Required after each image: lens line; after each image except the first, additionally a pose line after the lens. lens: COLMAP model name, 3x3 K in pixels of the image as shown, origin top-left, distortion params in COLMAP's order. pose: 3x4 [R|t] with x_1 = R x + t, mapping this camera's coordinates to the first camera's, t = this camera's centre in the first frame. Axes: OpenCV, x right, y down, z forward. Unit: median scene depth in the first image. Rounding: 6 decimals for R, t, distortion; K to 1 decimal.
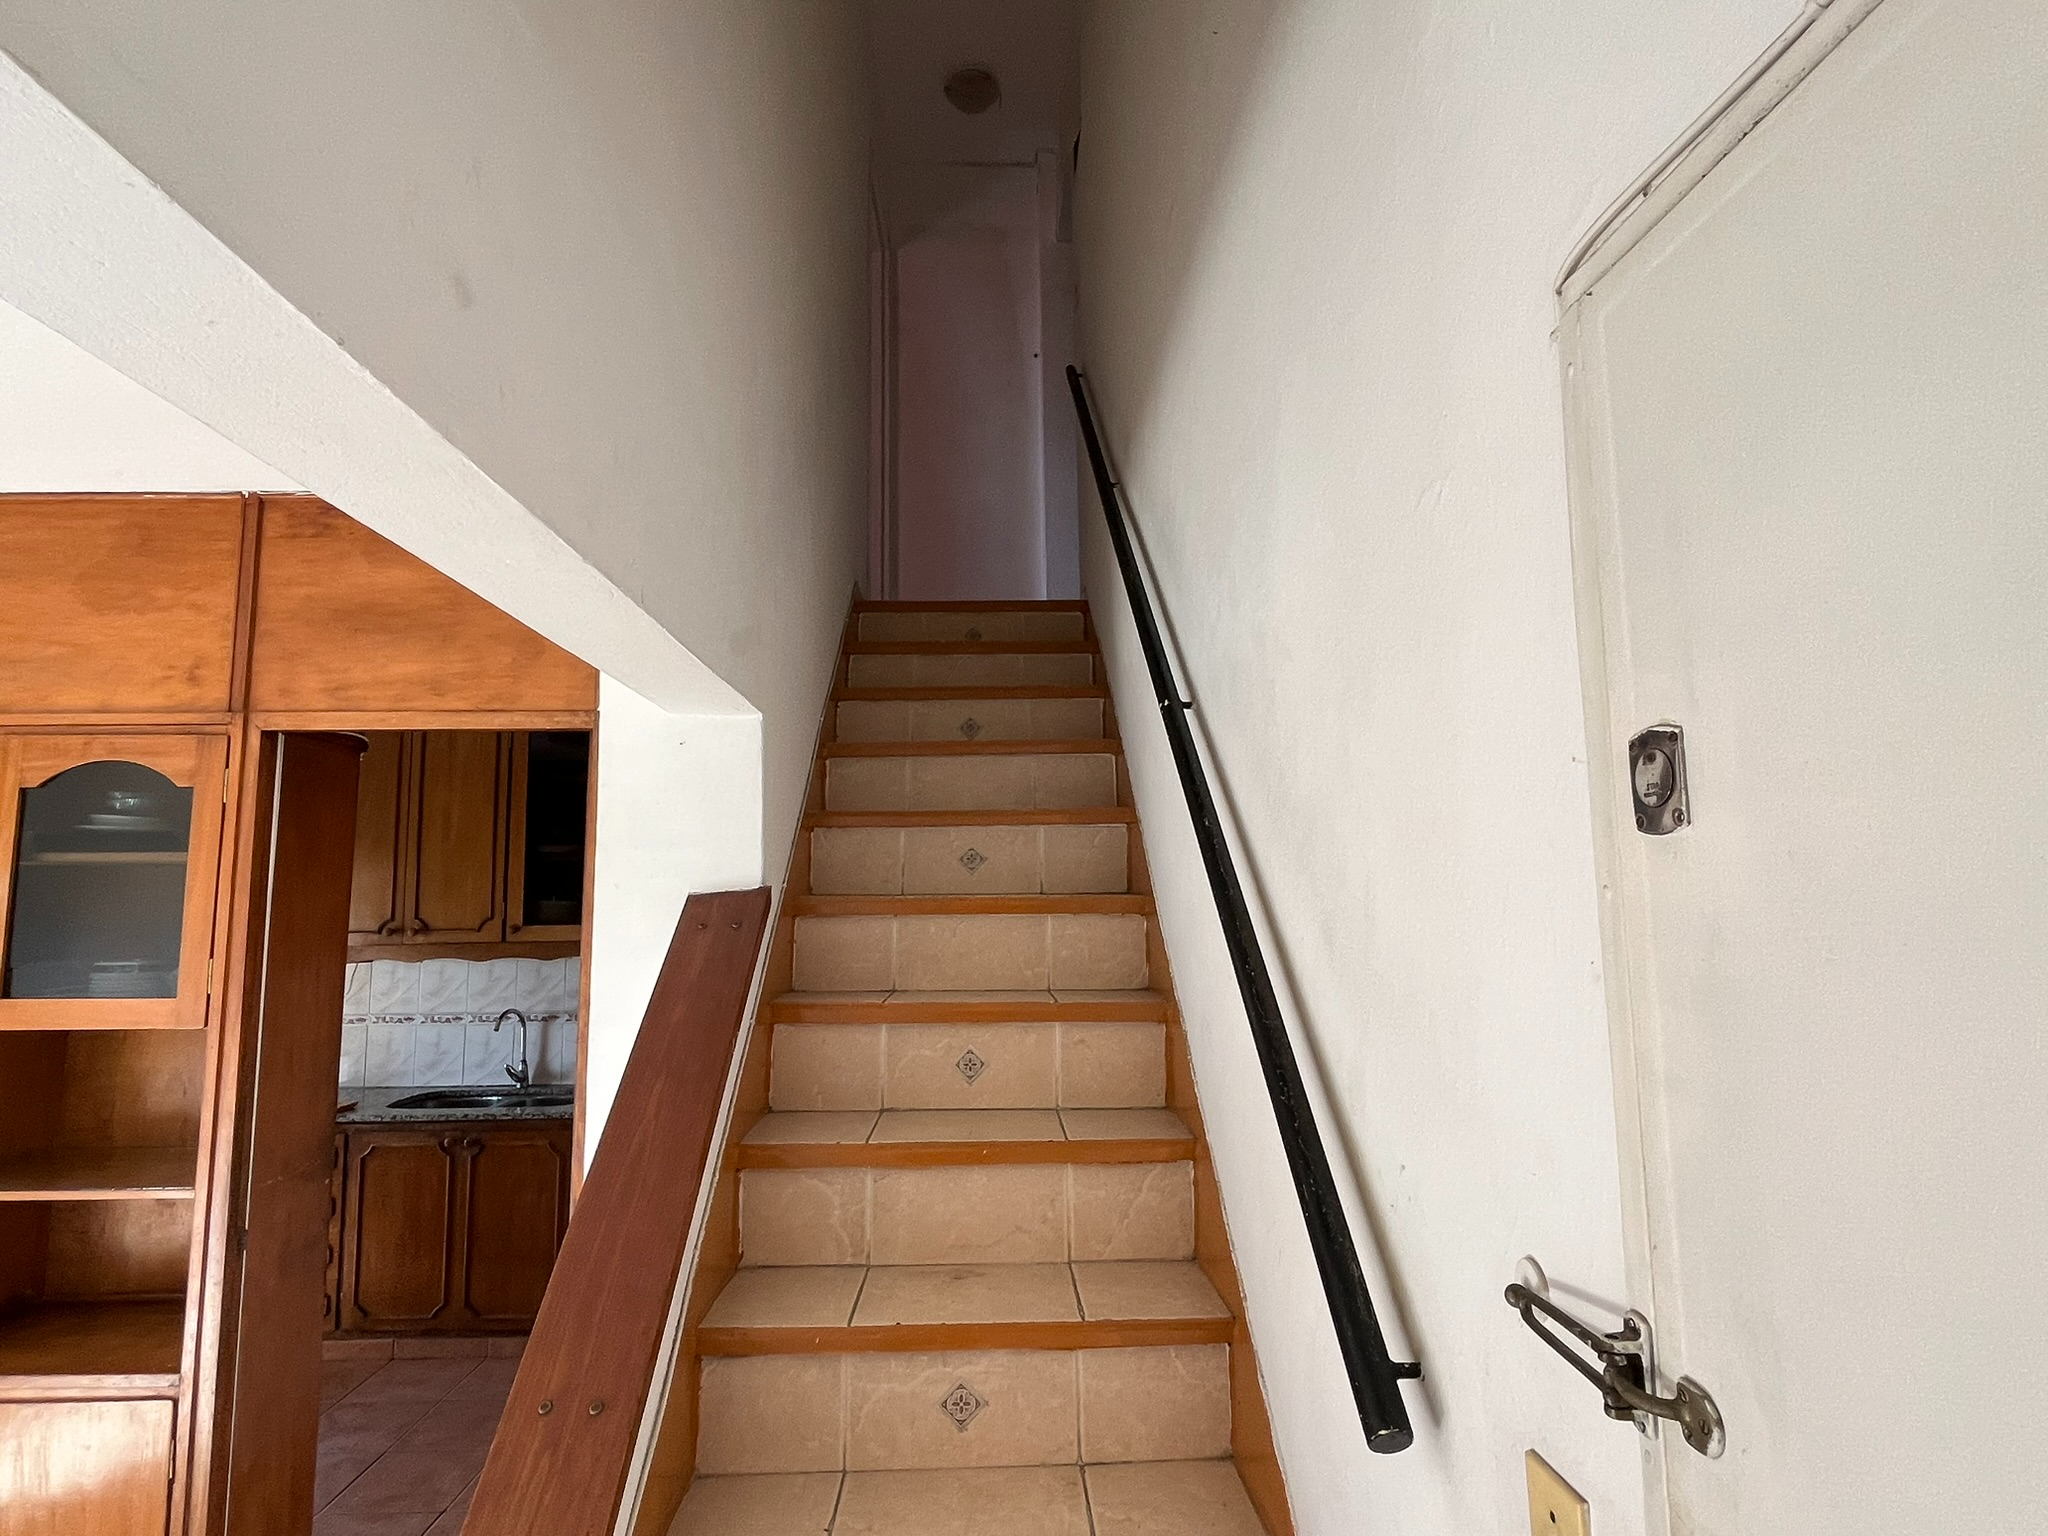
lens RADIAL K [[1098.6, 0, 1012.4], [0, 1098.6, 768.1], [0, 0, 1]] dist [-0.004755, -0.001164]
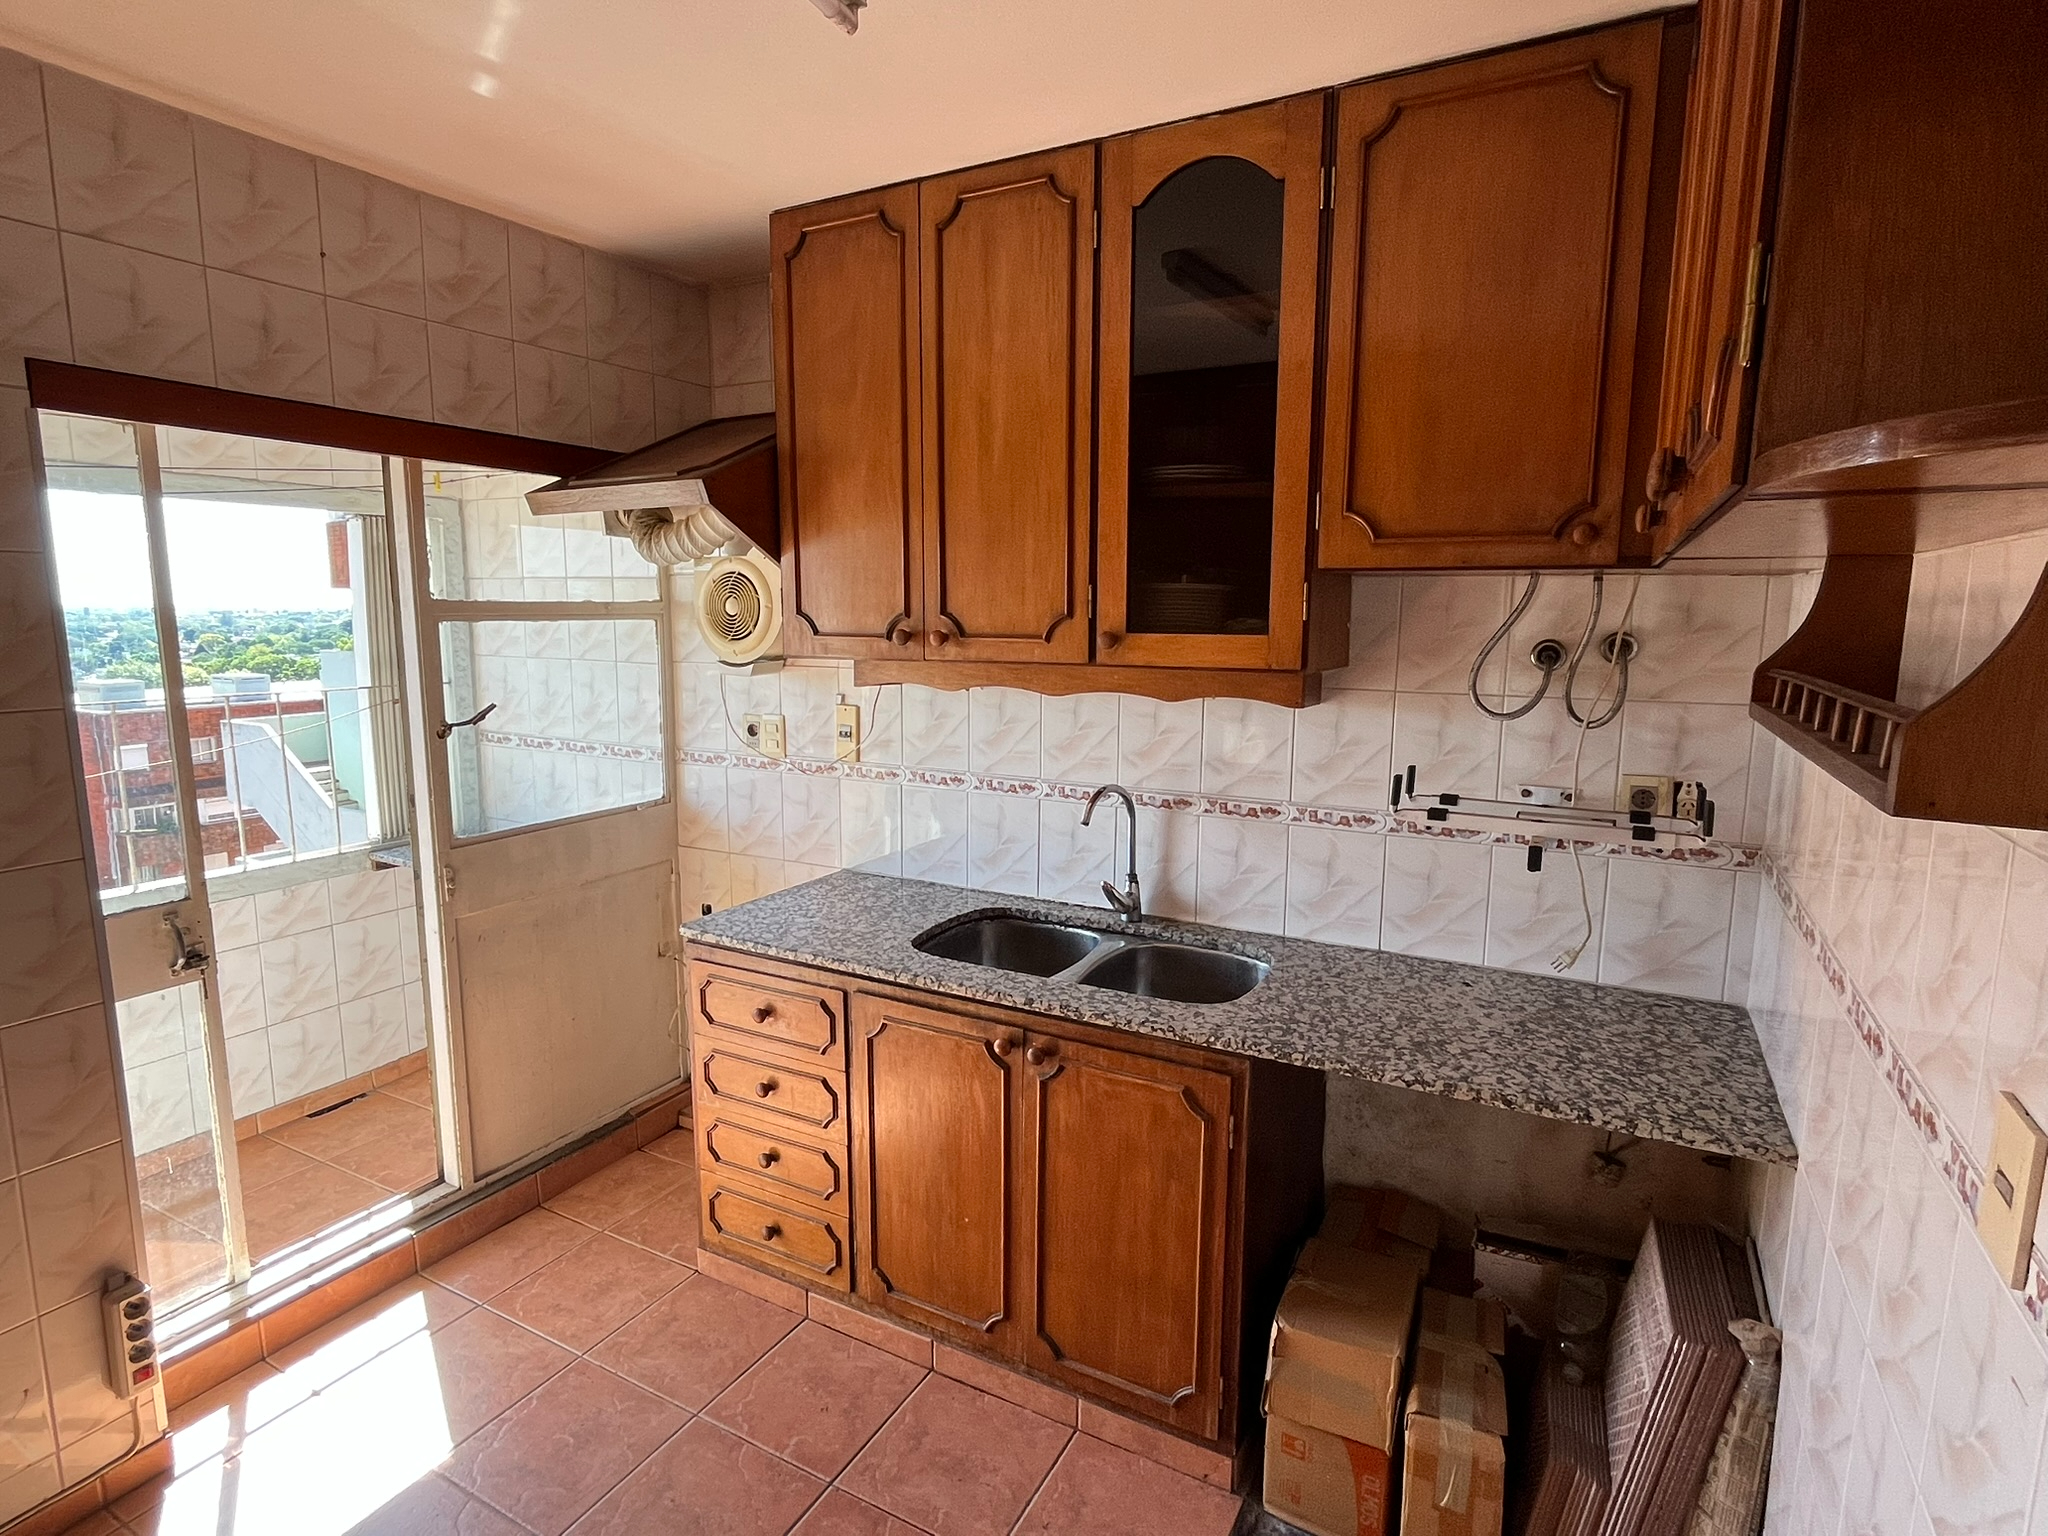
lens RADIAL K [[1063.1, 0, 1016.9], [0, 1063.1, 766.3], [0, 0, 1]] dist [-0.002243, -0.001071]
pose [[0.866472, 0.091736, -0.490725, -0.496014], [0.042546, 0.965827, 0.255674, 0.154204], [0.497410, -0.242412, 0.832958, 1.121238]]
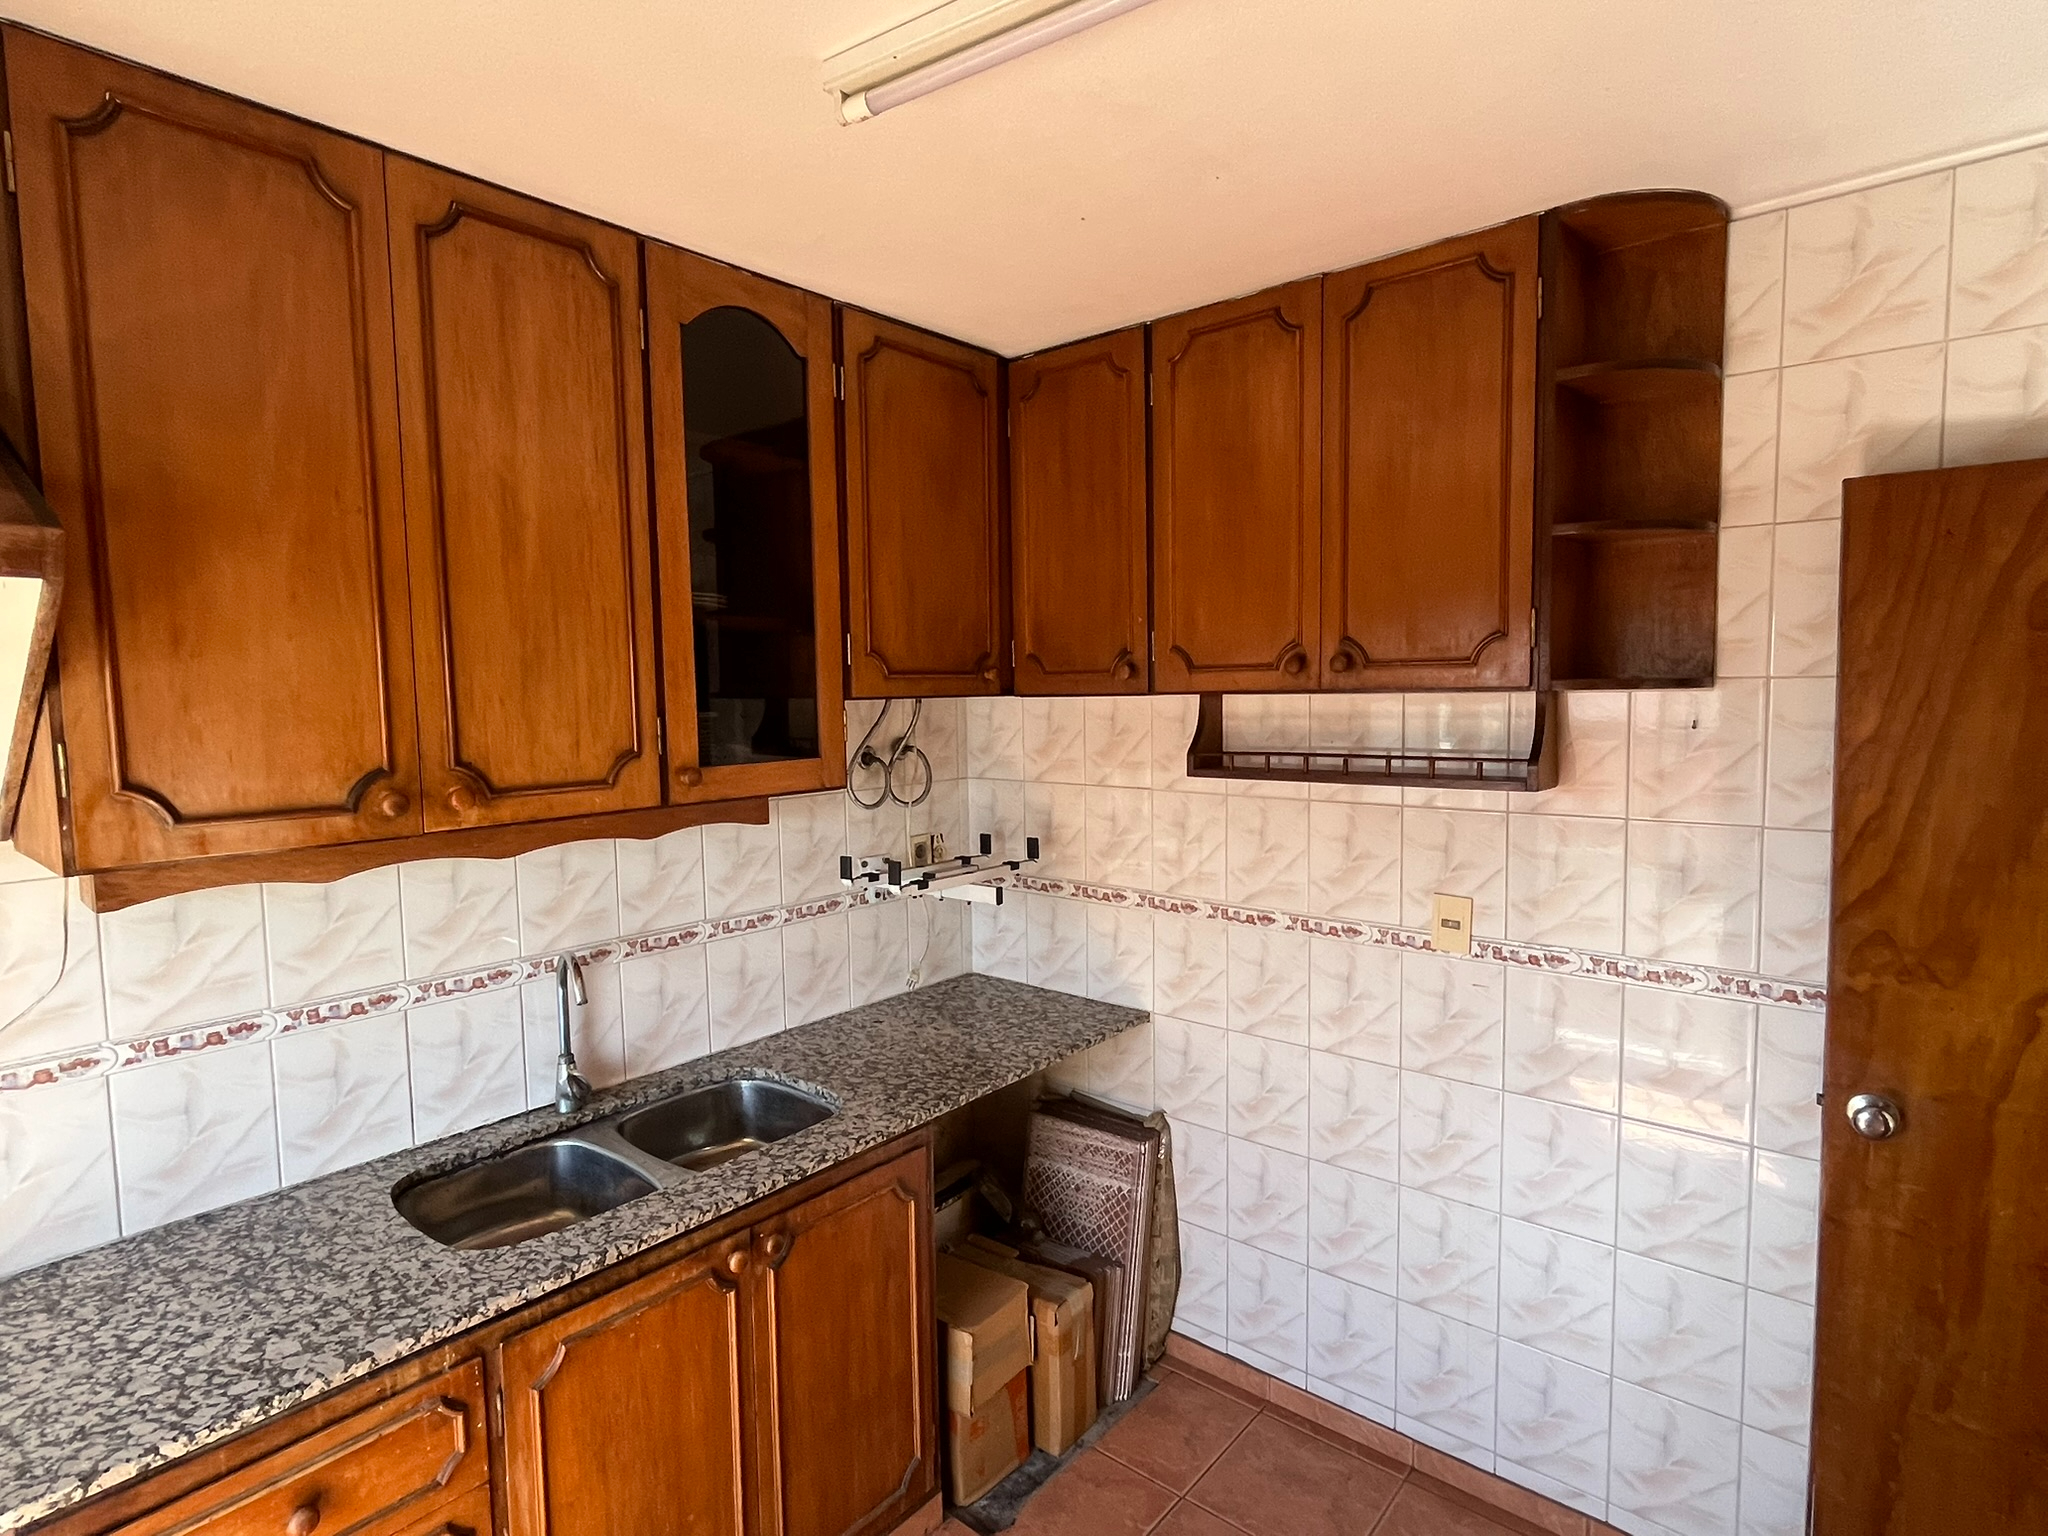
lens RADIAL K [[1063.1, 0, 1016.9], [0, 1063.1, 766.3], [0, 0, 1]] dist [-0.002243, -0.001071]
pose [[0.661573, -0.052841, 0.748017, -1.359256], [-0.080874, 0.986668, 0.141228, 0.139507], [-0.745507, -0.153928, 0.648479, 1.220664]]
